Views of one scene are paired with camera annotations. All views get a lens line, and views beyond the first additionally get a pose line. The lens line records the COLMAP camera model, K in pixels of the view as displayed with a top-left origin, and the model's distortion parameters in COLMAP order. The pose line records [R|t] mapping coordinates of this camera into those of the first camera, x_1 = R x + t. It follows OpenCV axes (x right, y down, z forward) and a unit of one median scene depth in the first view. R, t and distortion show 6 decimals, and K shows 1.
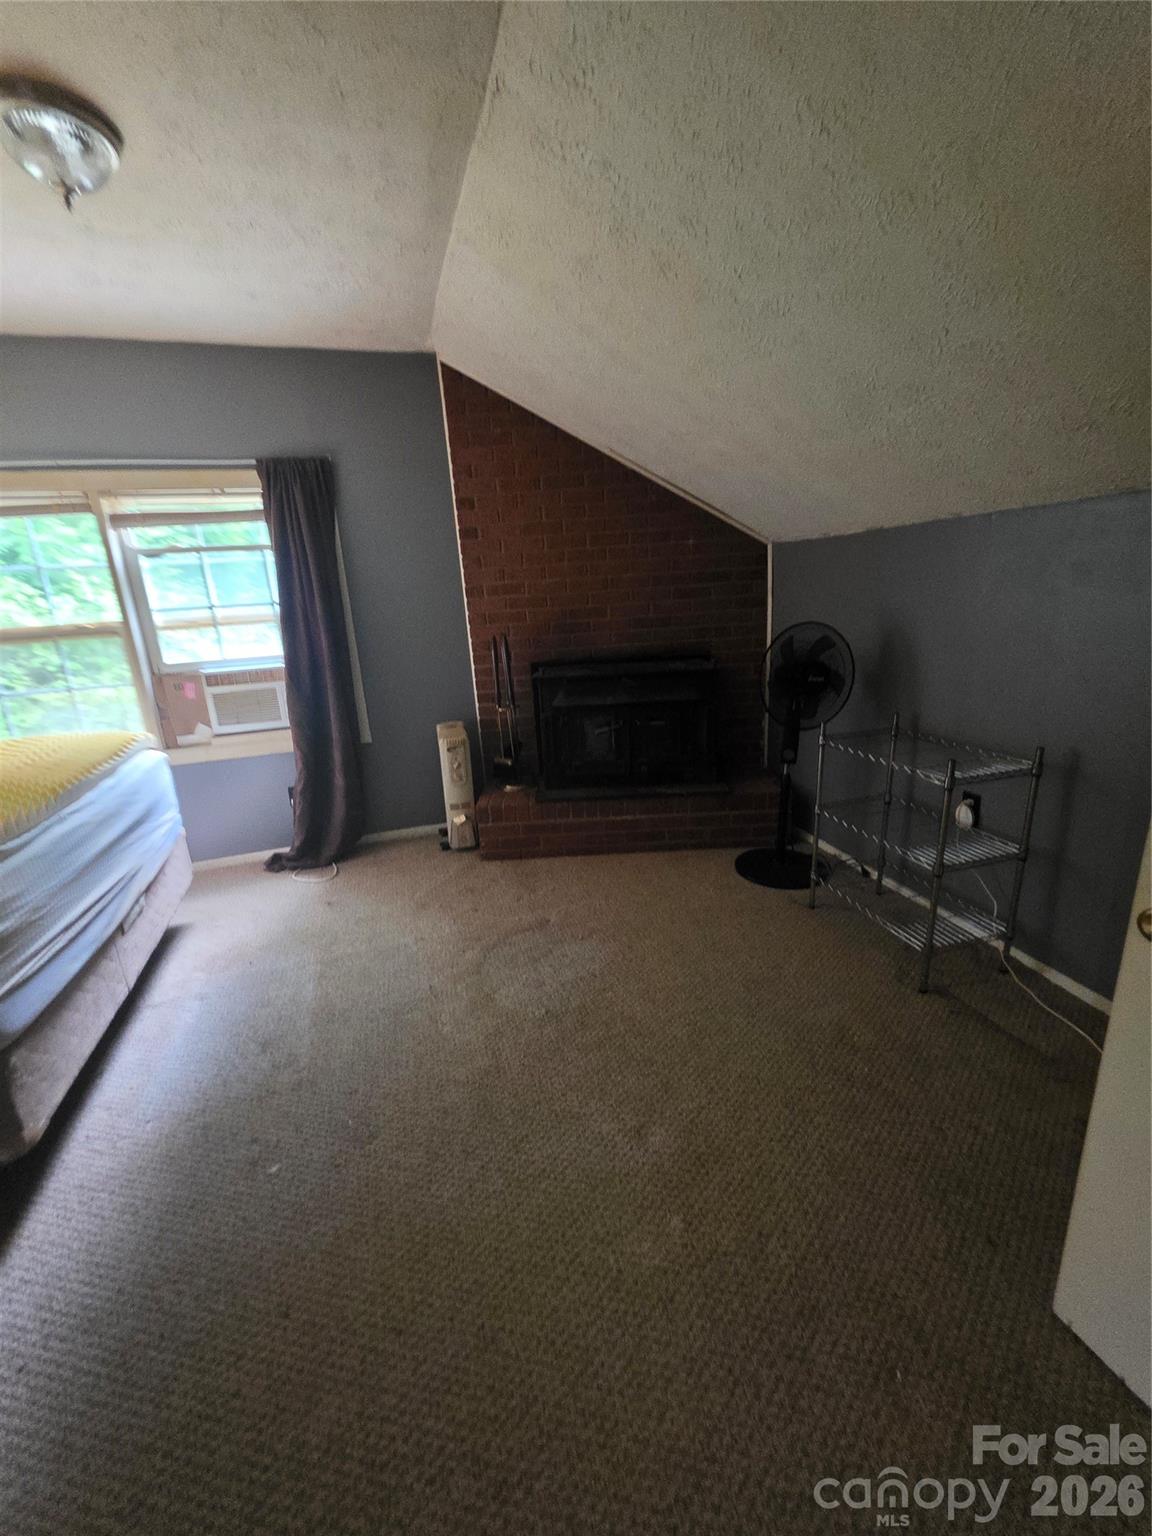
lens RADIAL K [[612.0, 0, 571.7], [0, 612.0, 769.3], [0, 0, 1]] dist [0.005770, 0.000395]
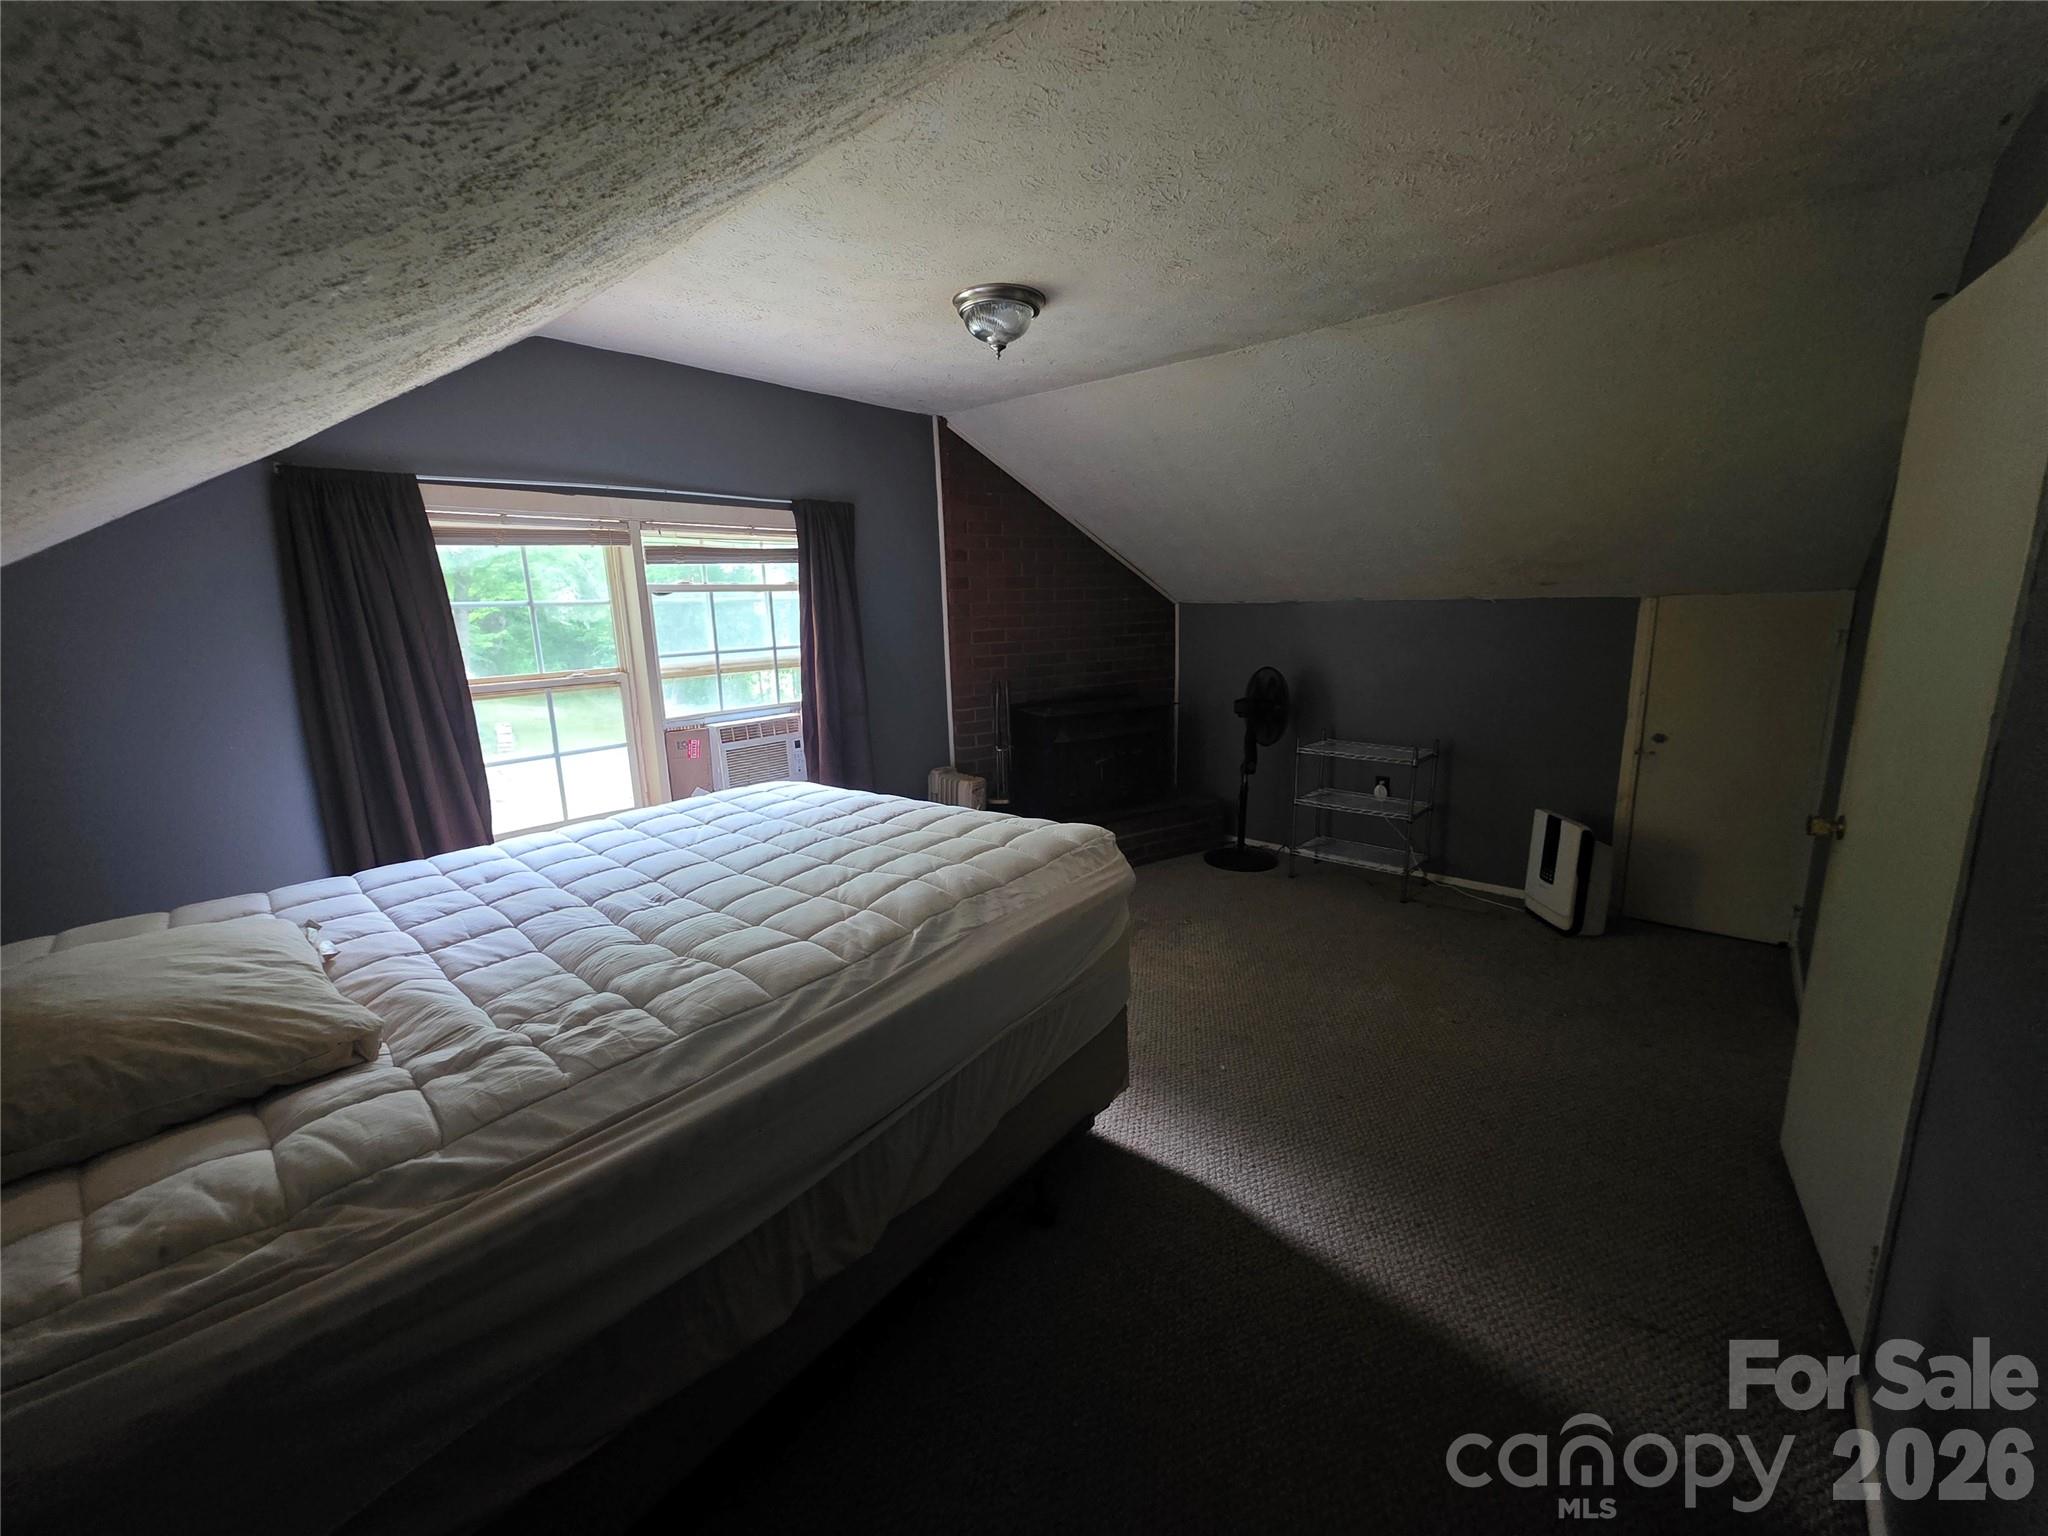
lens RADIAL K [[816.1, 0, 1015.9], [0, 816.1, 772.6], [0, 0, 1]] dist [0.005770, 0.000395]
pose [[0.845103, -0.073847, 0.529478, -0.875807], [0.128117, 0.989528, -0.066478, 0.036261], [-0.519024, 0.124017, 0.845715, -0.178463]]
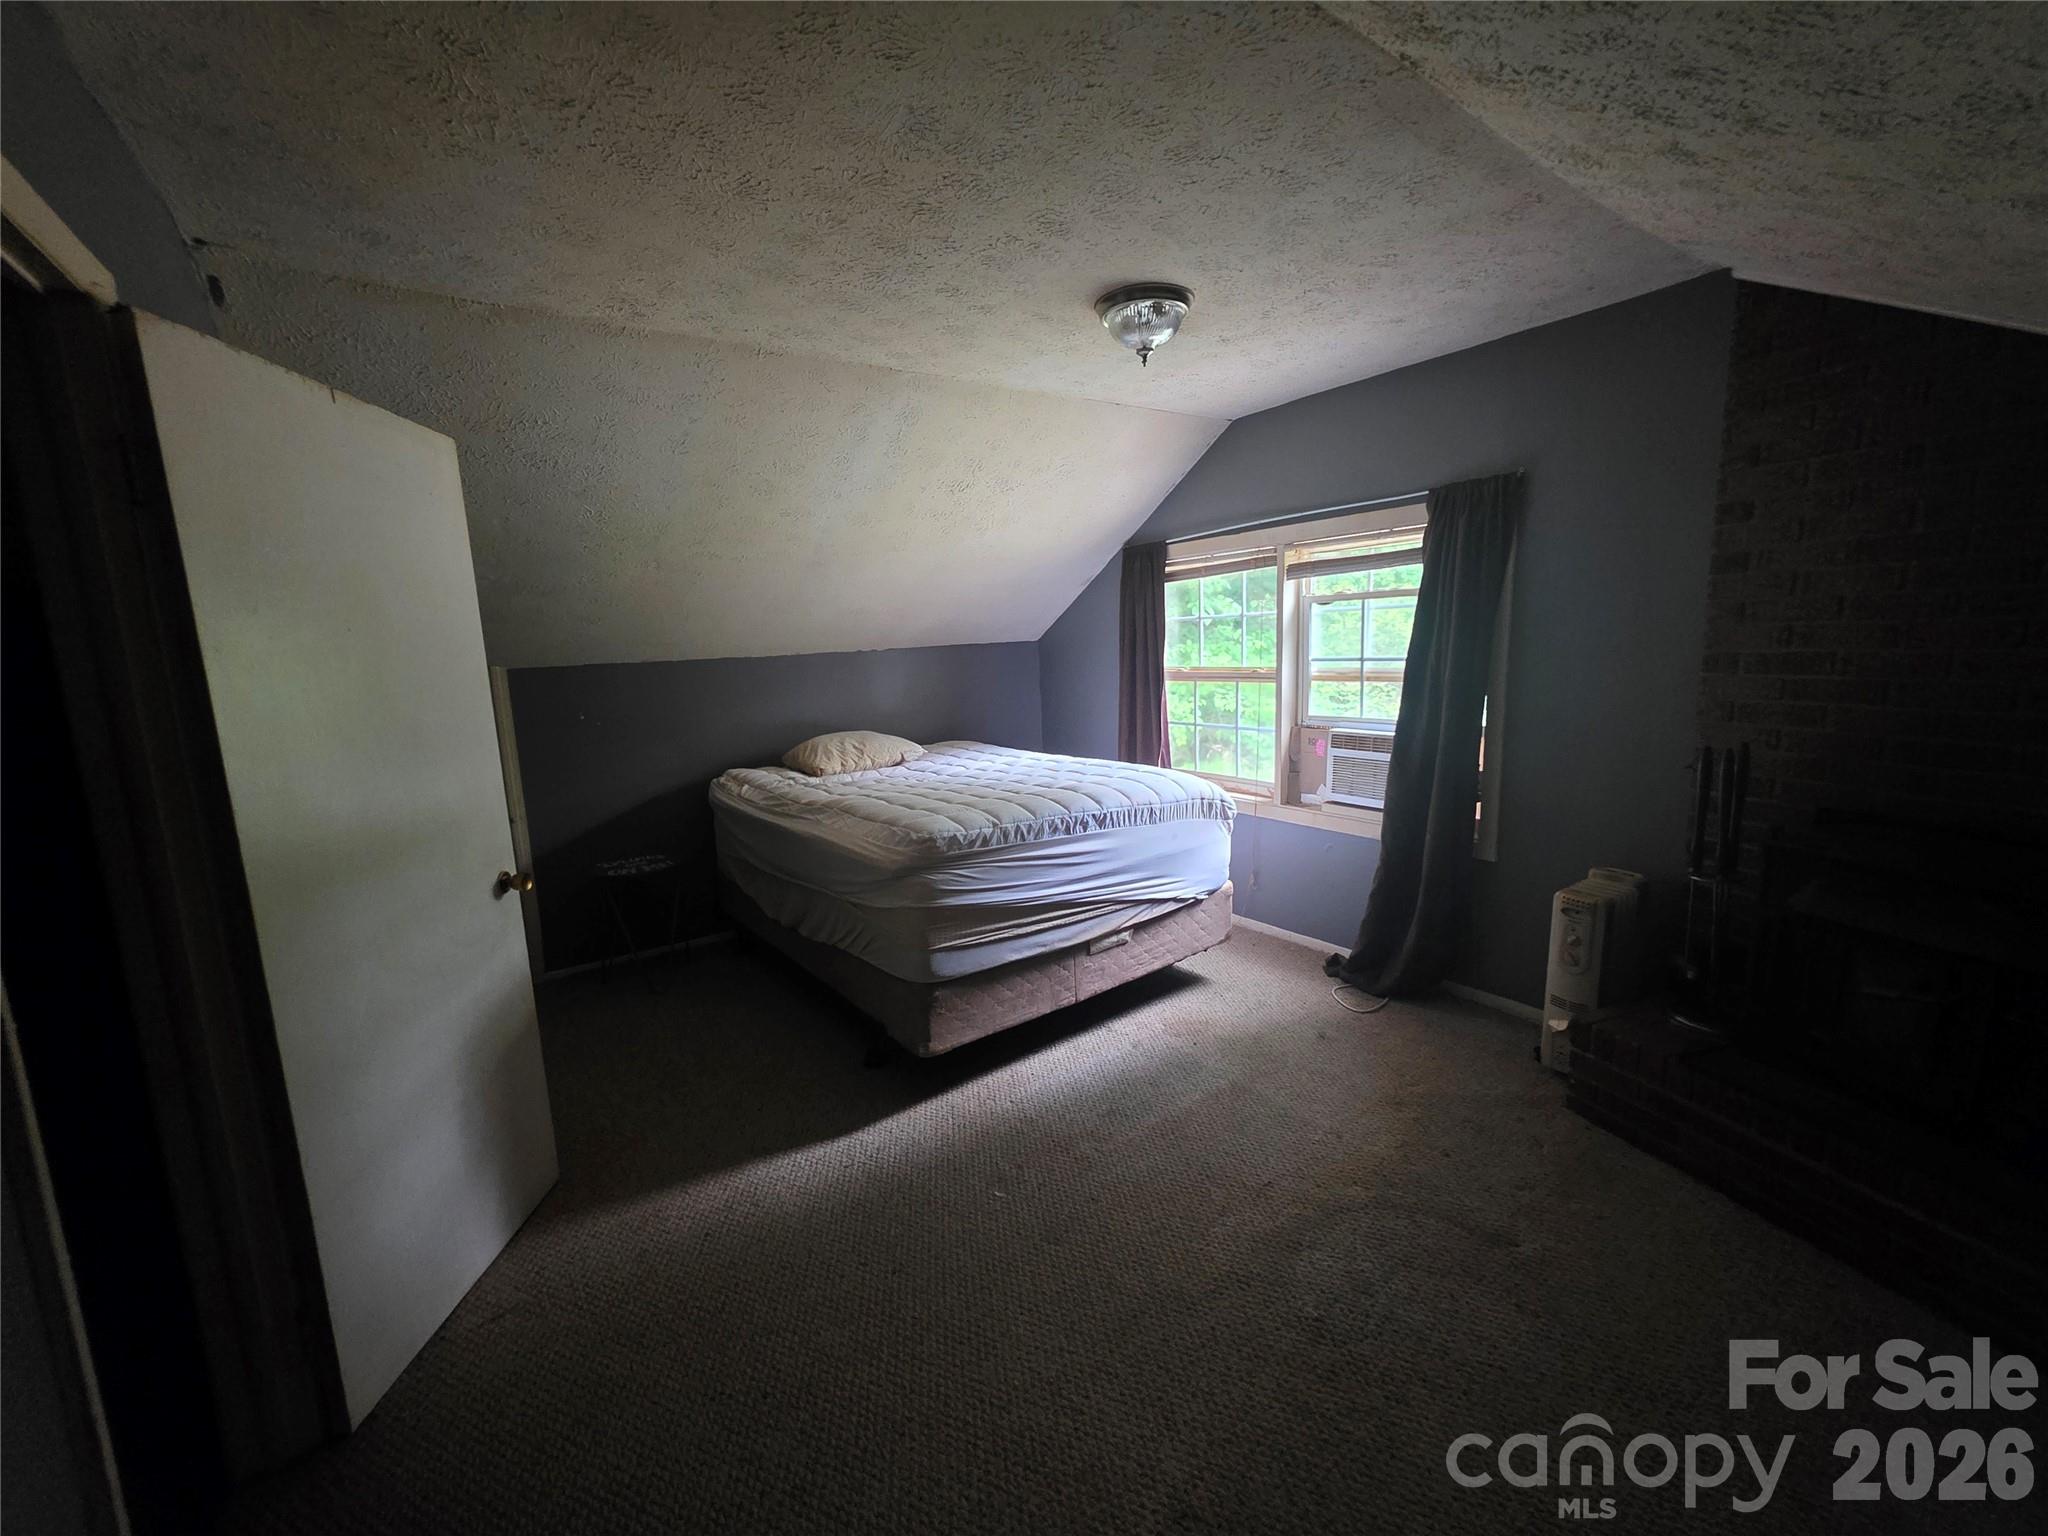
lens RADIAL K [[816.1, 0, 1026.3], [0, 816.1, 774.2], [0, 0, 1]] dist [0.005770, 0.000395]
pose [[0.323029, 0.204548, -0.924020, 0.372410], [-0.240614, 0.962031, 0.128846, -0.144982], [0.915291, 0.180711, 0.359981, 0.179899]]
